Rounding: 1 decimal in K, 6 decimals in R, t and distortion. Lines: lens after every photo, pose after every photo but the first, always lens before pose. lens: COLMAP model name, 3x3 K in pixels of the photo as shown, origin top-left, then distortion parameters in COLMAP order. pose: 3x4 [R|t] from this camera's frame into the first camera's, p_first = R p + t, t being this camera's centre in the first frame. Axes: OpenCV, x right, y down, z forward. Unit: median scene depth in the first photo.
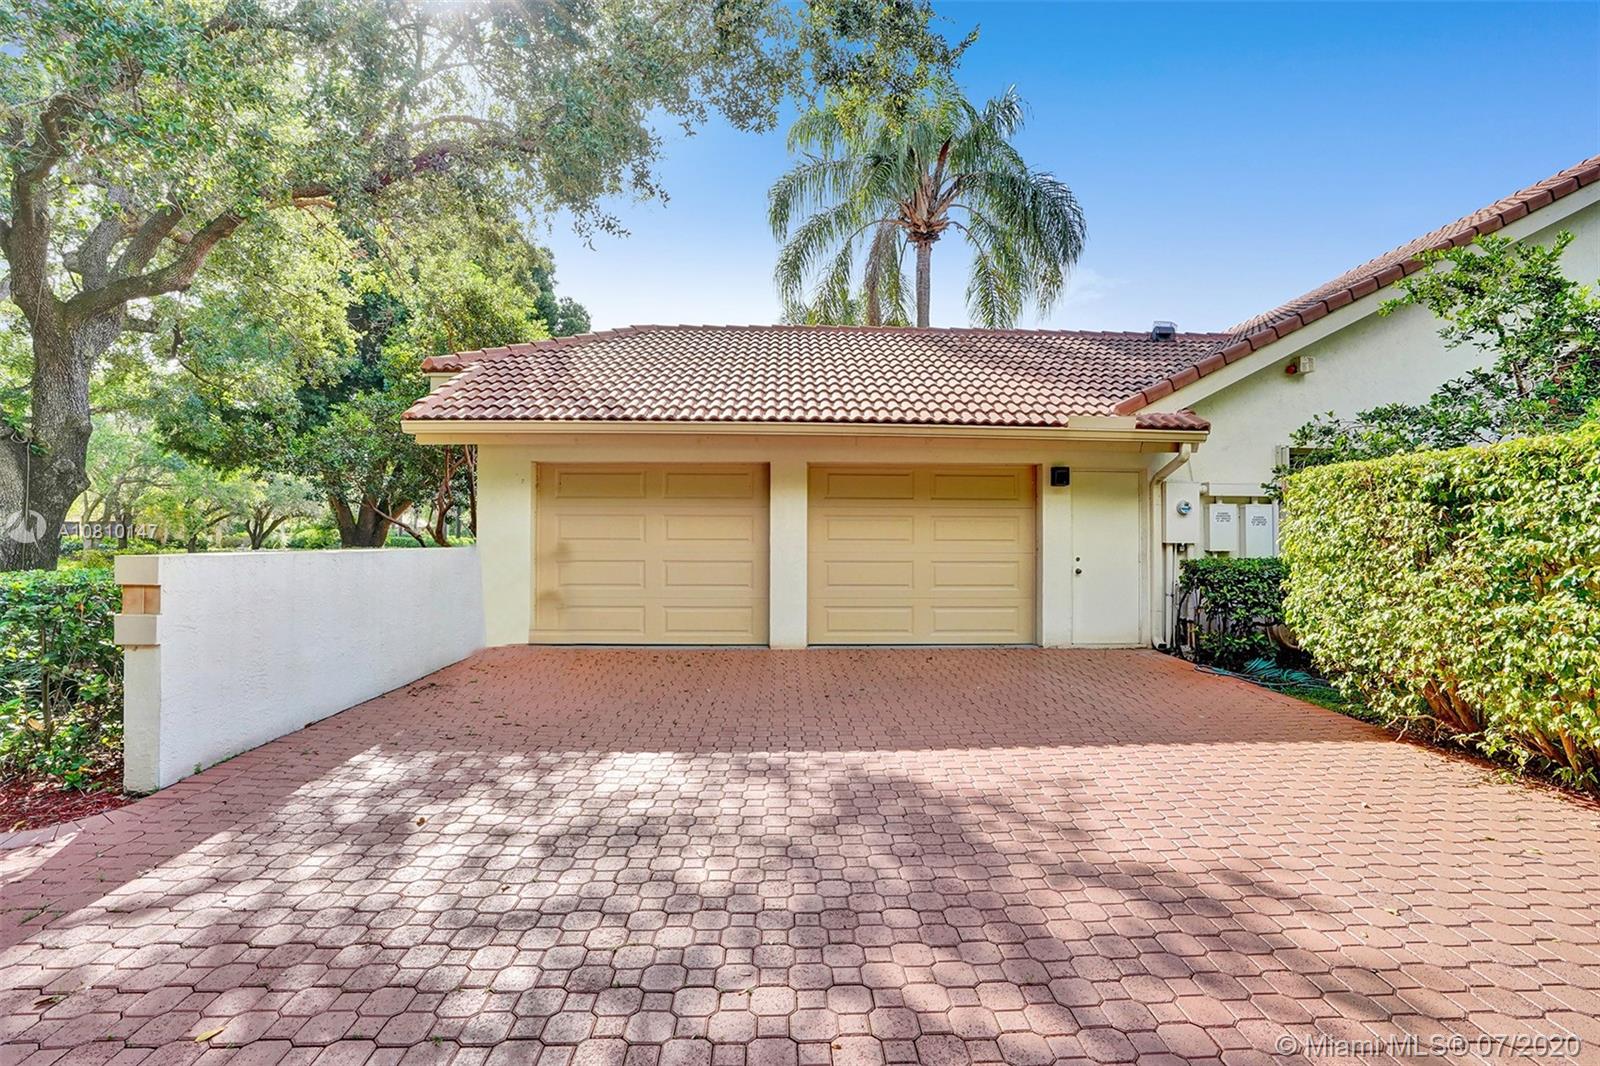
lens RADIAL K [[749.7, 0, 808.8], [0, 749.7, 525.7], [0, 0, 1]] dist [-0.058587, 0.021380]
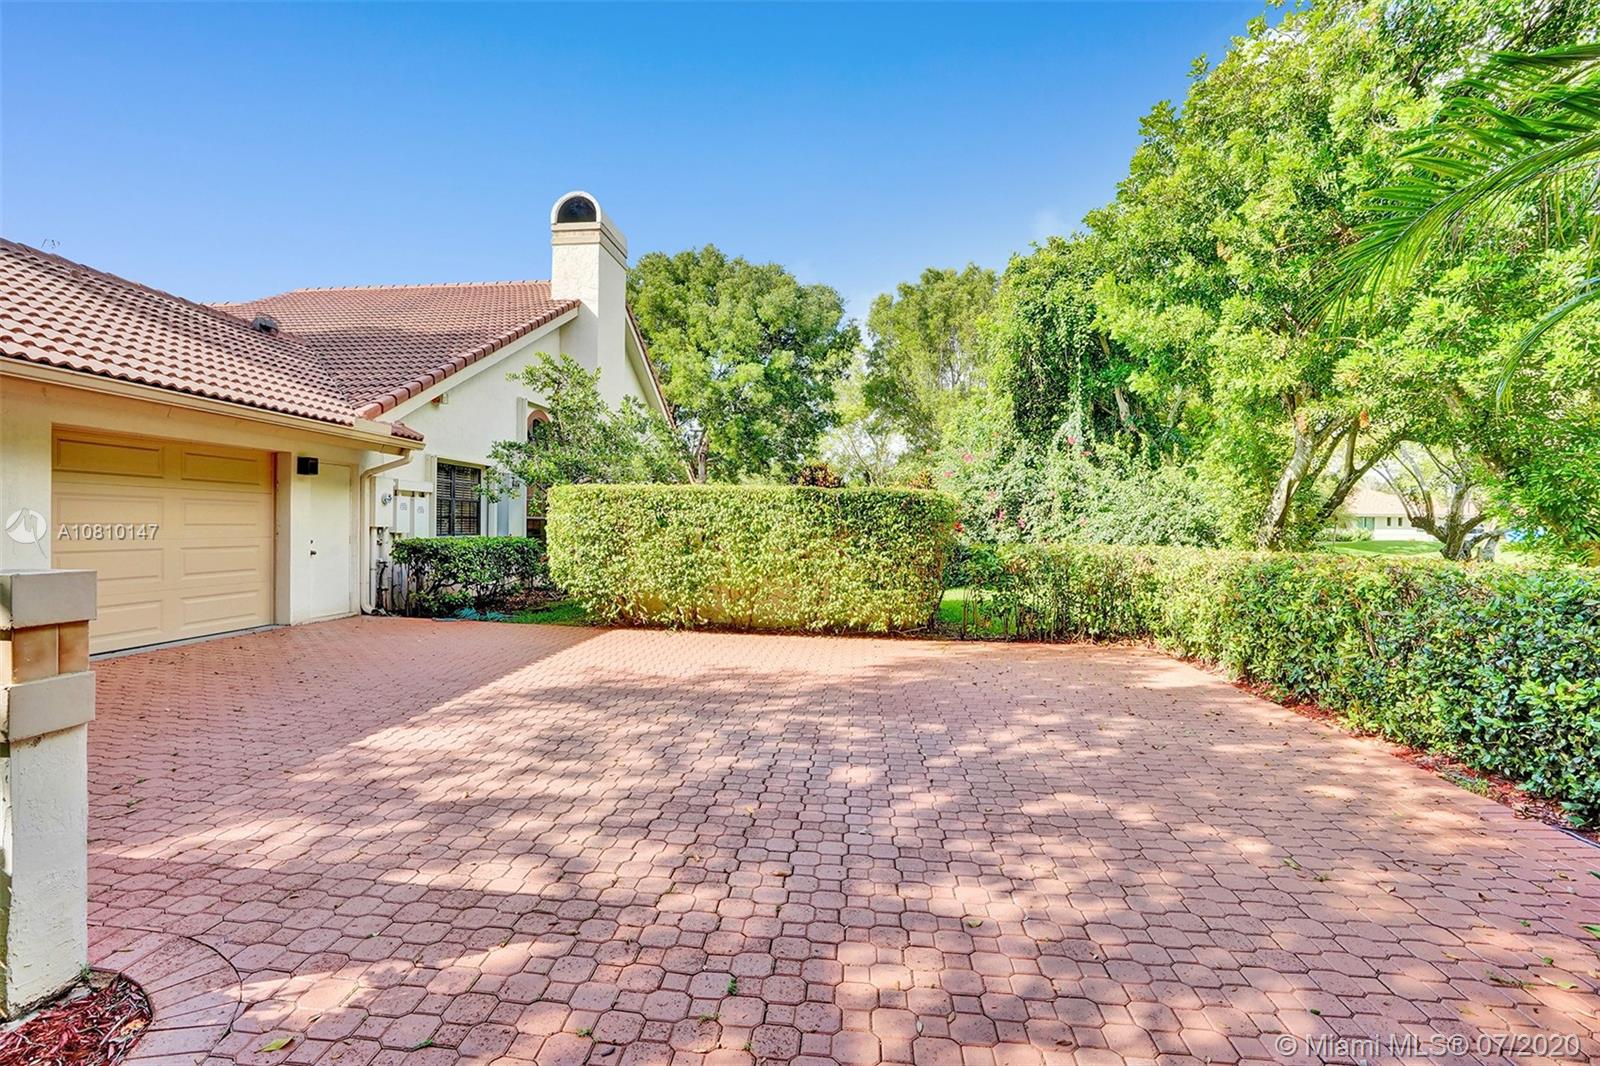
lens RADIAL K [[749.7, 0, 802.1], [0, 749.7, 530.4], [0, 0, 1]] dist [-0.058587, 0.021380]
pose [[0.100236, -0.010515, 0.994908, -1.433837], [-0.027639, 0.999529, 0.013348, -0.013922], [-0.994580, -0.028836, 0.099898, 0.377352]]
